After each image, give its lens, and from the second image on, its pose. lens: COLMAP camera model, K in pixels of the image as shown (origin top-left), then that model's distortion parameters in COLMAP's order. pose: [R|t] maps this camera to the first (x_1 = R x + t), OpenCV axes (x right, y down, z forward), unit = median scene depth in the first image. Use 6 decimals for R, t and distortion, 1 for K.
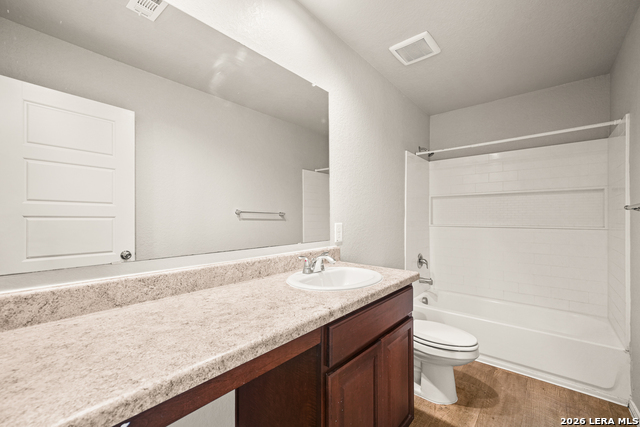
lens RADIAL K [[277.7, 0, 319.7], [0, 277.7, 214.4], [0, 0, 1]] dist [0.002623, 0.000722]
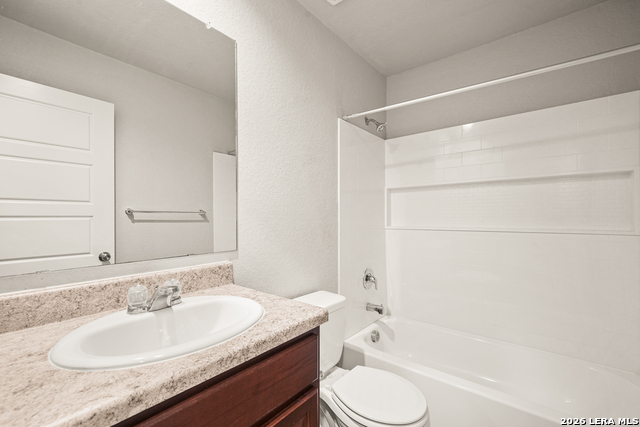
lens RADIAL K [[279.5, 0, 320.0], [0, 279.5, 217.3], [0, 0, 1]] dist [0.005420, 0.000430]
pose [[0.999996, -0.002775, -0.000146, 0.253803], [0.002777, 0.999895, 0.014248, -0.000685], [0.000107, -0.014249, 0.999898, 0.295398]]
